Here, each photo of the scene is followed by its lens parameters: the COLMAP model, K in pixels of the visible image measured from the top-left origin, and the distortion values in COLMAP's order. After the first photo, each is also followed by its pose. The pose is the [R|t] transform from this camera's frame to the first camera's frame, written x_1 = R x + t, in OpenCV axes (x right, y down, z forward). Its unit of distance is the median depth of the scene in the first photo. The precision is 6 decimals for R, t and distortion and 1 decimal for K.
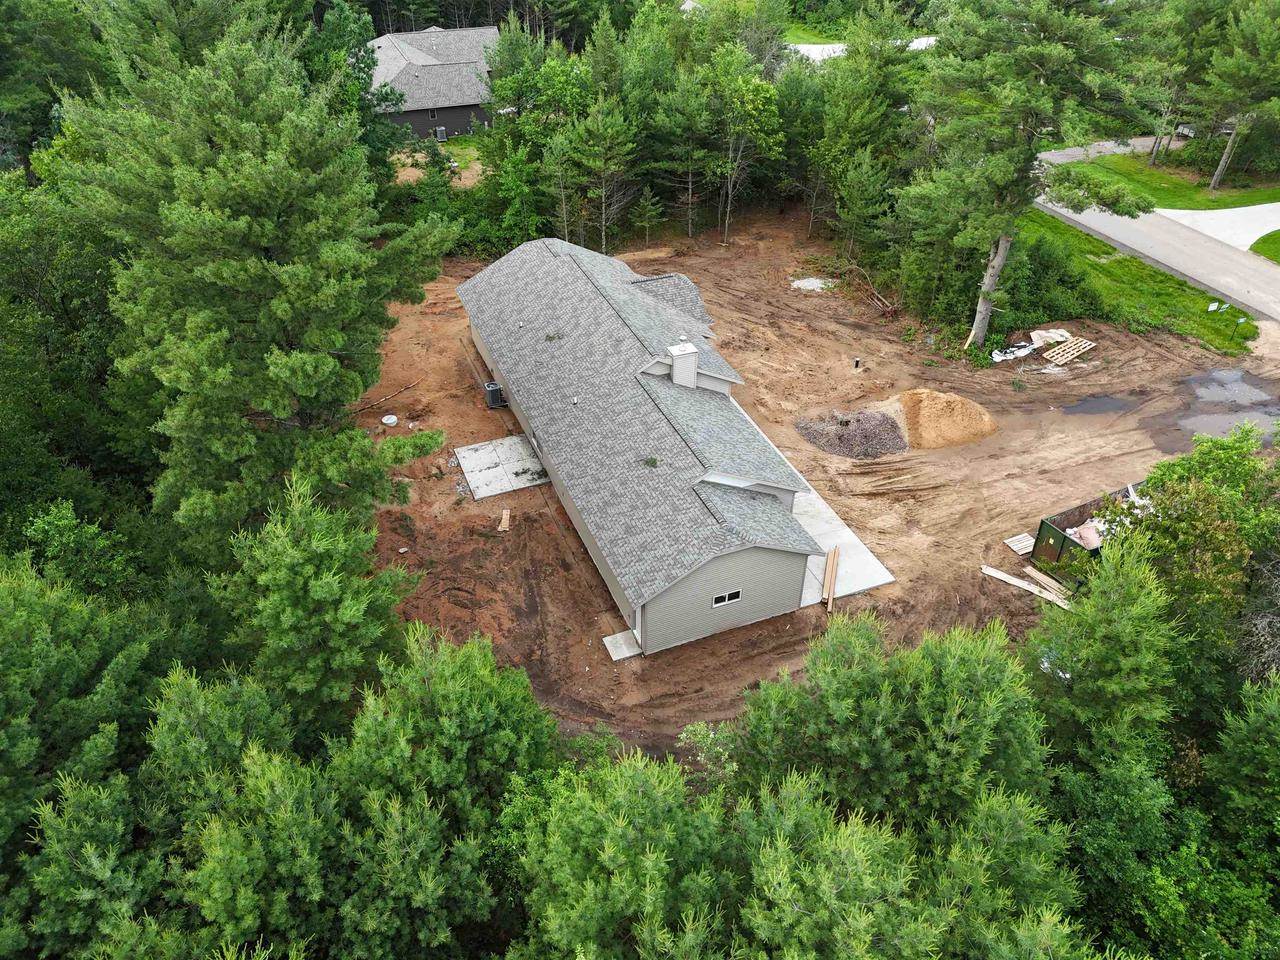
lens RADIAL K [[936.9, 0, 640.0], [0, 936.9, 480.0], [0, 0, 1]] dist [0.069768, -0.073507]
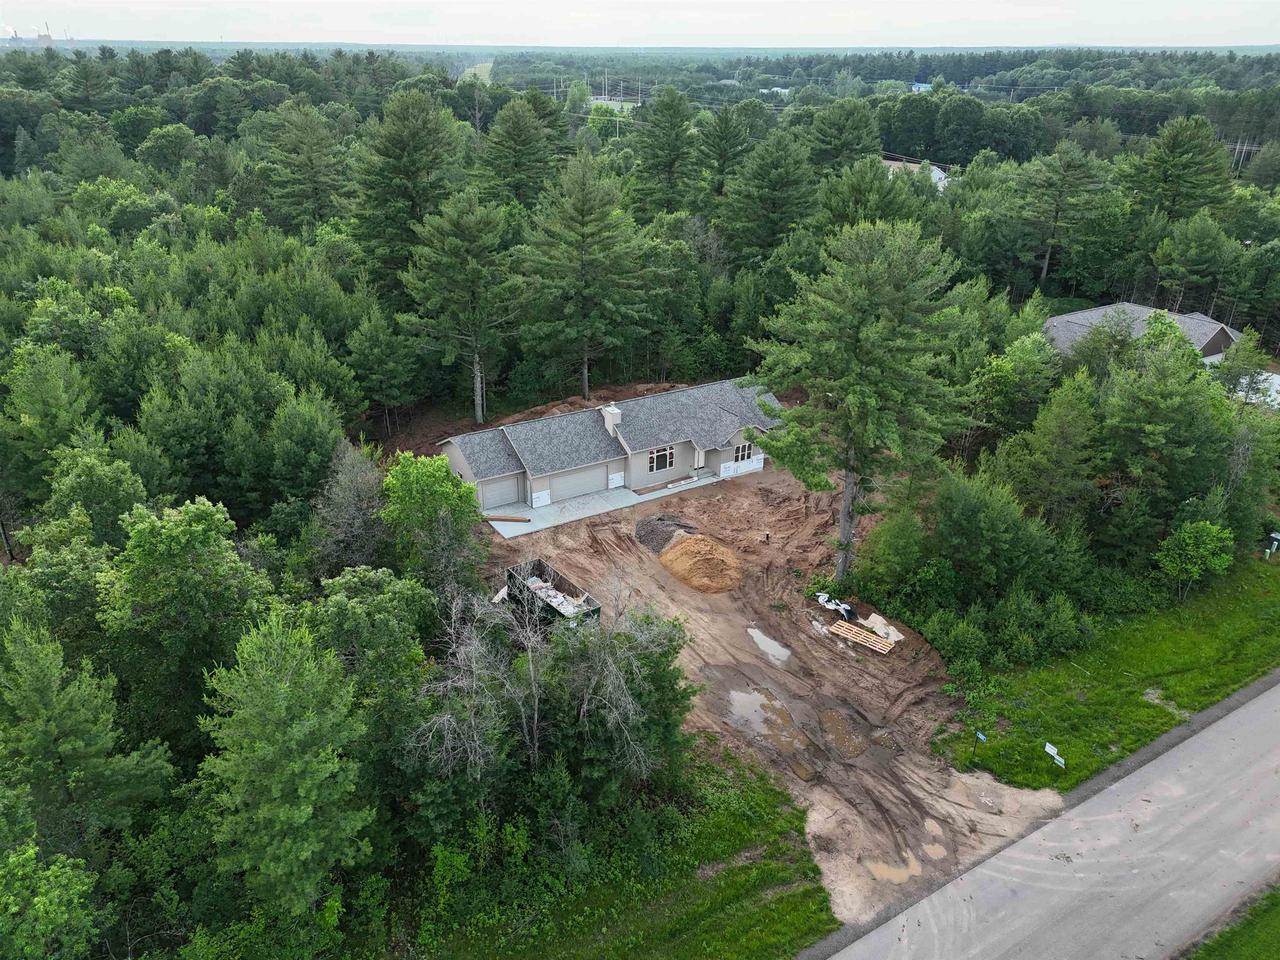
lens RADIAL K [[936.9, 0, 640.0], [0, 936.9, 480.0], [0, 0, 1]] dist [0.069768, -0.073507]
pose [[0.166810, 0.399691, -0.901344, 1.541596], [-0.601944, 0.765307, 0.227966, -0.432709], [0.780921, 0.504532, 0.368252, 0.445625]]
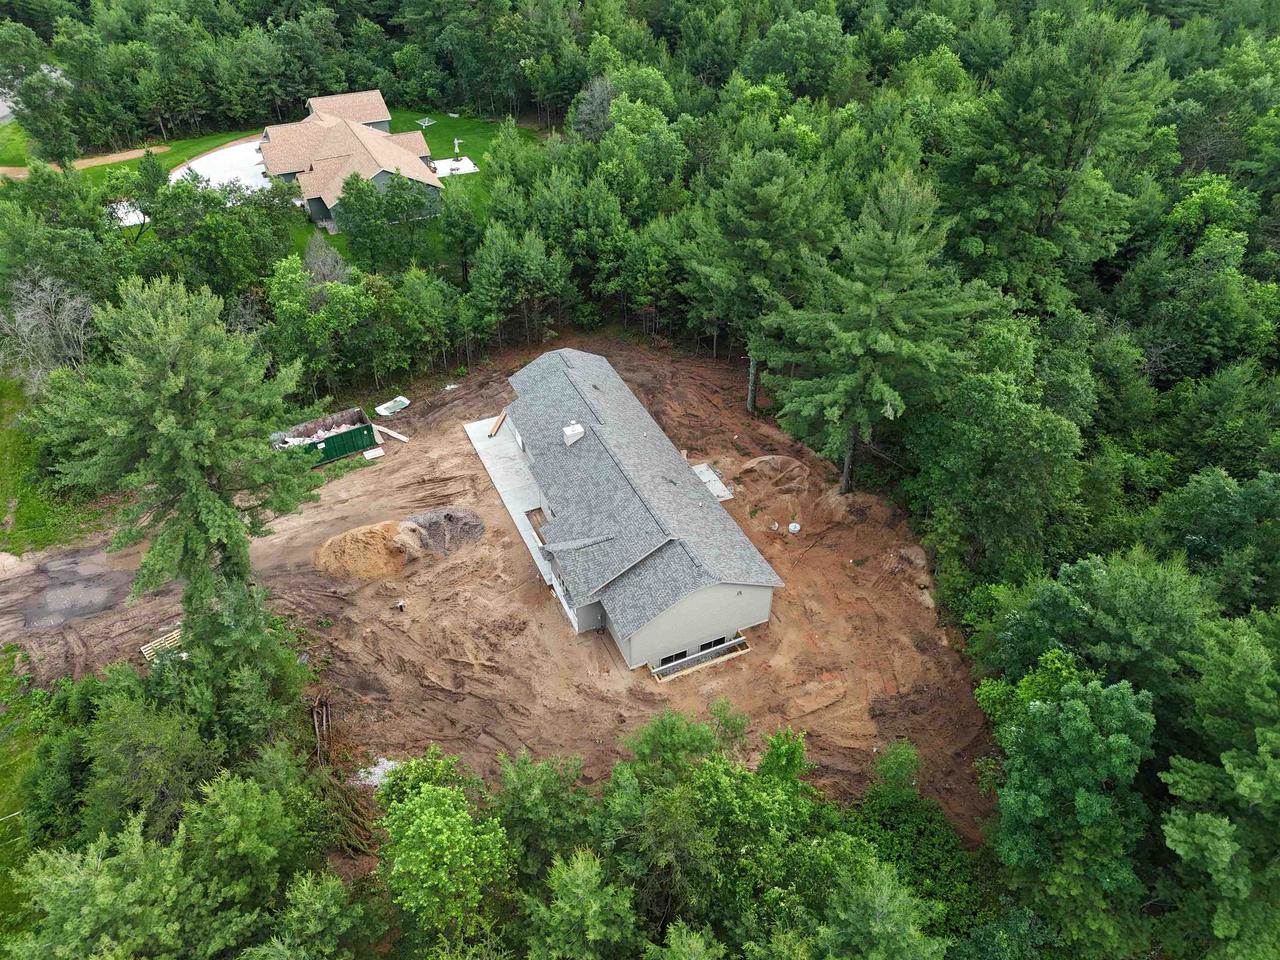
lens RADIAL K [[936.9, 0, 640.0], [0, 936.9, 480.0], [0, 0, 1]] dist [0.069768, -0.073507]
pose [[-0.998914, 0.009931, -0.045524, 0.008946], [-0.041926, 0.234684, 0.971167, -1.444093], [0.020329, 0.972021, -0.234013, 1.332965]]
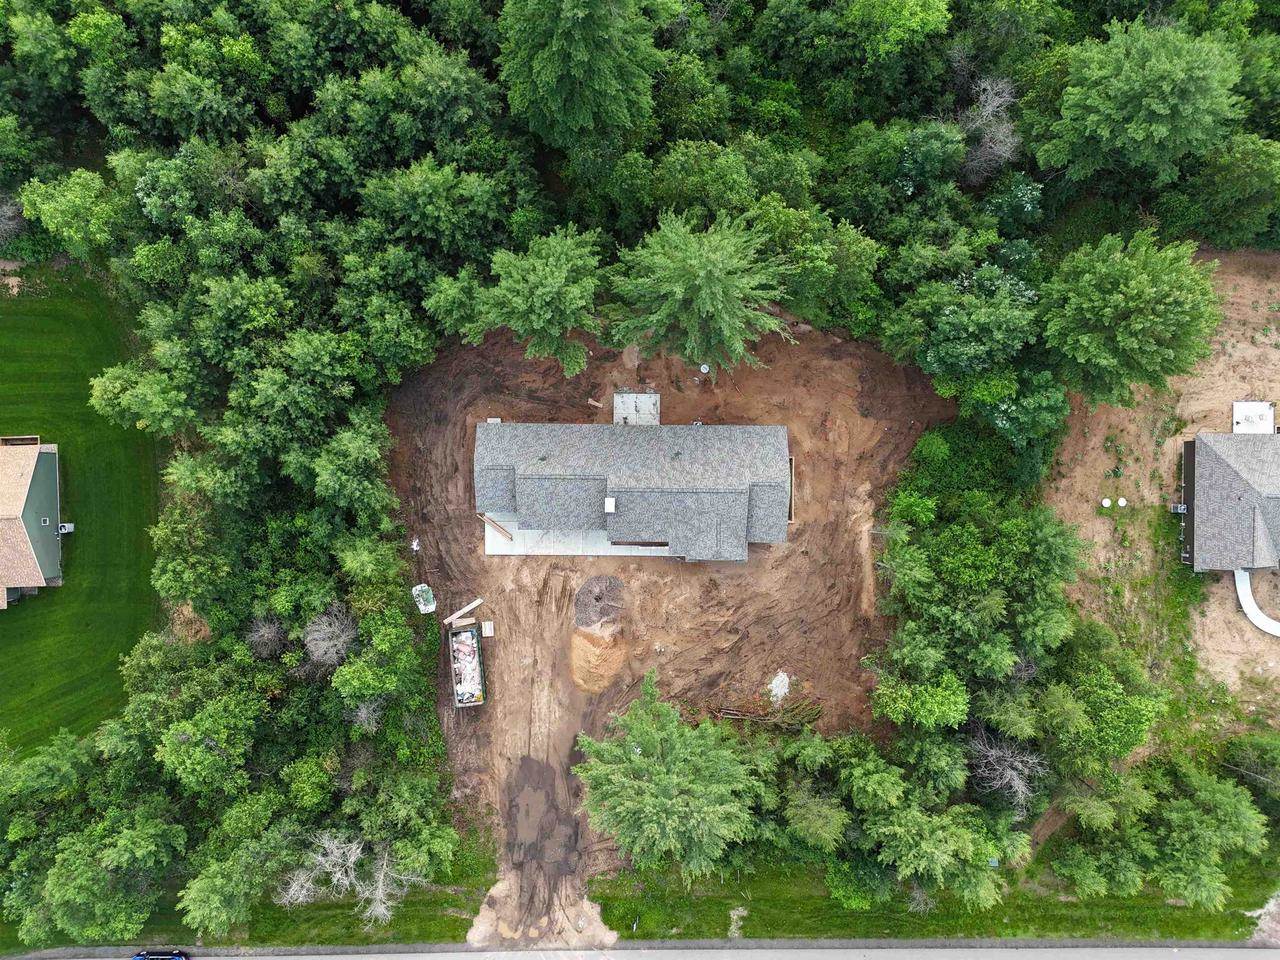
lens RADIAL K [[936.9, 0, 640.0], [0, 936.9, 480.0], [0, 0, 1]] dist [0.069768, -0.073507]
pose [[-0.384323, 0.923109, -0.012859, -0.000873], [-0.575031, -0.228462, 0.785586, -1.548516], [0.722244, 0.309313, 0.618619, -0.132386]]
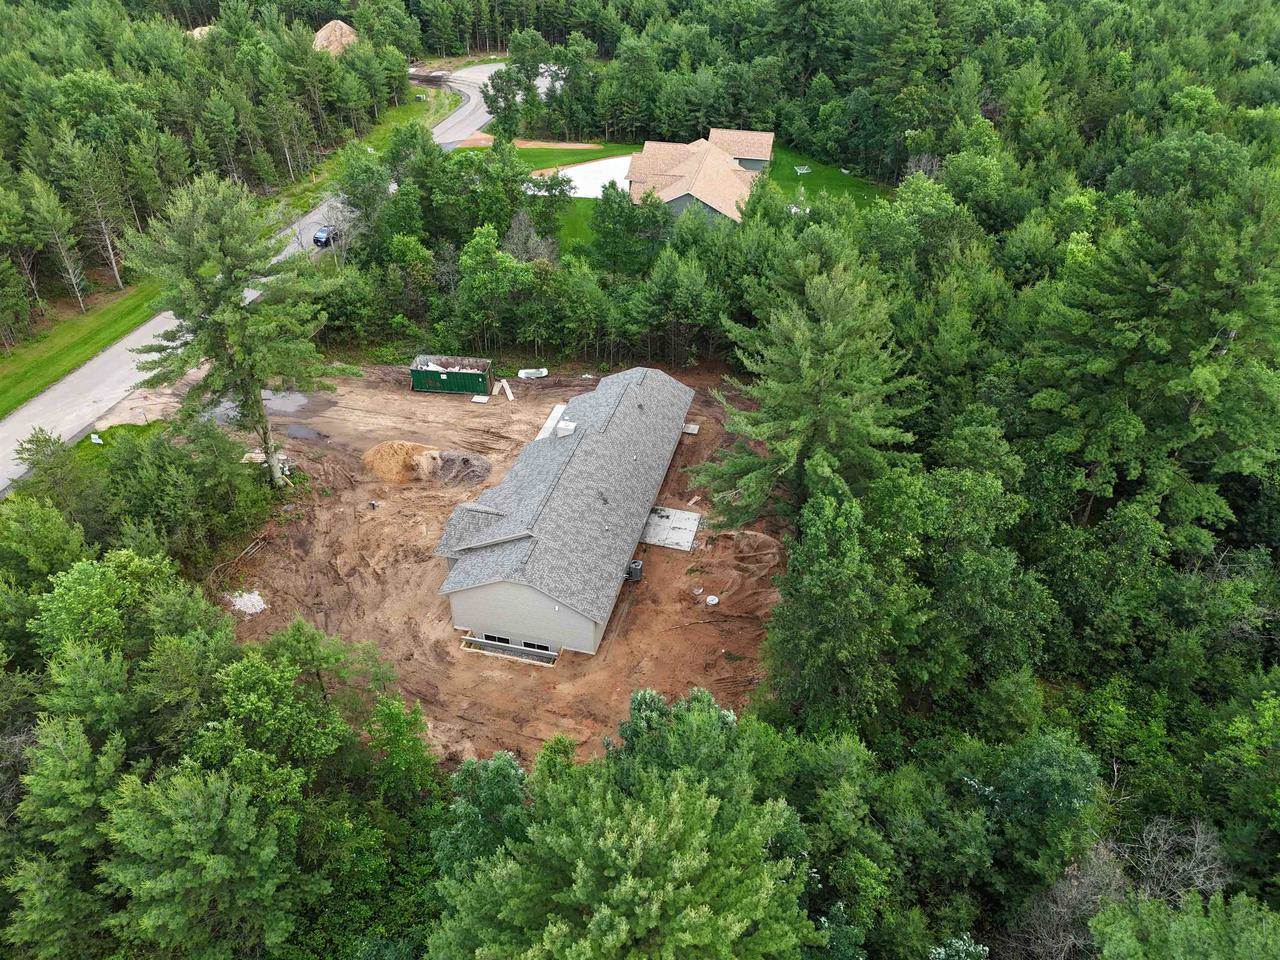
lens RADIAL K [[936.9, 0, 640.0], [0, 936.9, 480.0], [0, 0, 1]] dist [0.069768, -0.073507]
pose [[-0.806196, -0.366098, 0.464779, -0.768820], [0.340808, 0.354788, 0.870618, -1.347682], [-0.483630, 0.860289, -0.161259, 1.197042]]
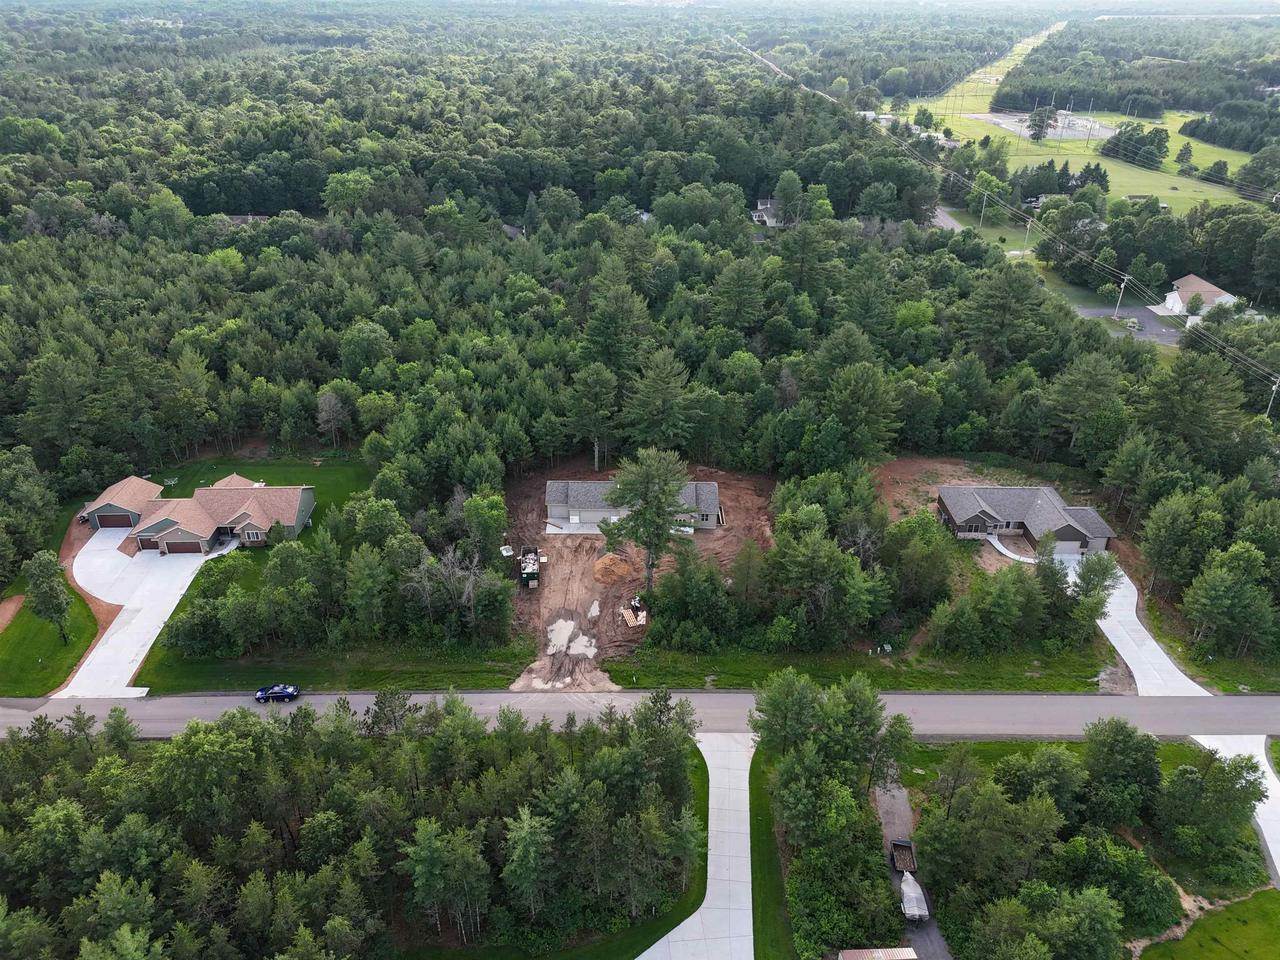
lens RADIAL K [[936.9, 0, 640.0], [0, 936.9, 480.0], [0, 0, 1]] dist [0.069768, -0.073507]
pose [[-0.376185, 0.421093, -0.825328, 2.707444], [-0.569681, 0.597377, 0.564450, -2.031998], [0.730718, 0.682512, 0.015164, 0.926791]]
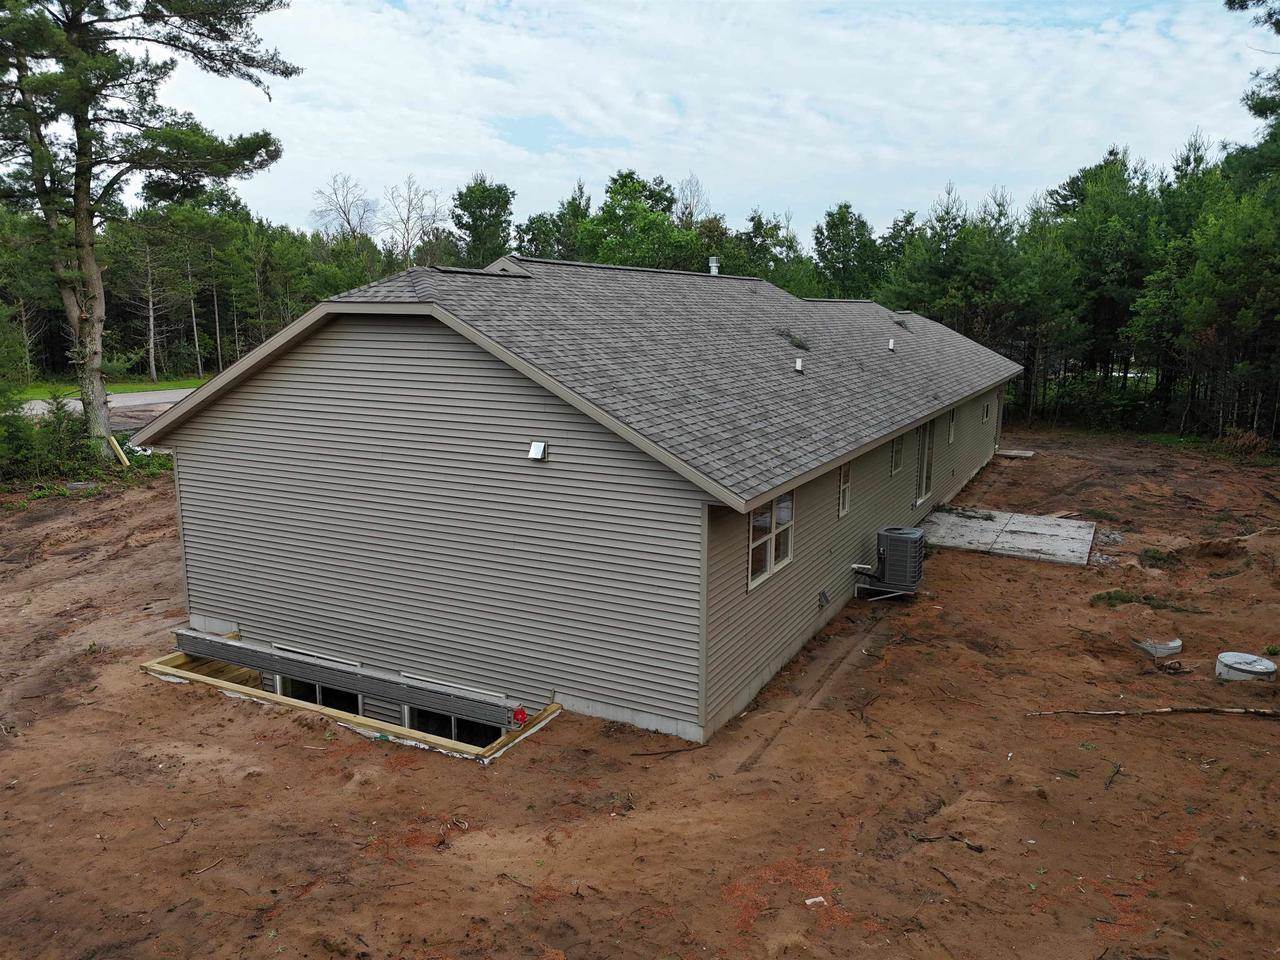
lens RADIAL K [[936.9, 0, 640.0], [0, 936.9, 480.0], [0, 0, 1]] dist [0.069768, -0.073507]
pose [[-0.646115, -0.150977, 0.748159, -0.386352], [0.450914, 0.715375, 0.533774, -0.376634], [-0.615802, 0.682235, -0.394137, 1.286956]]
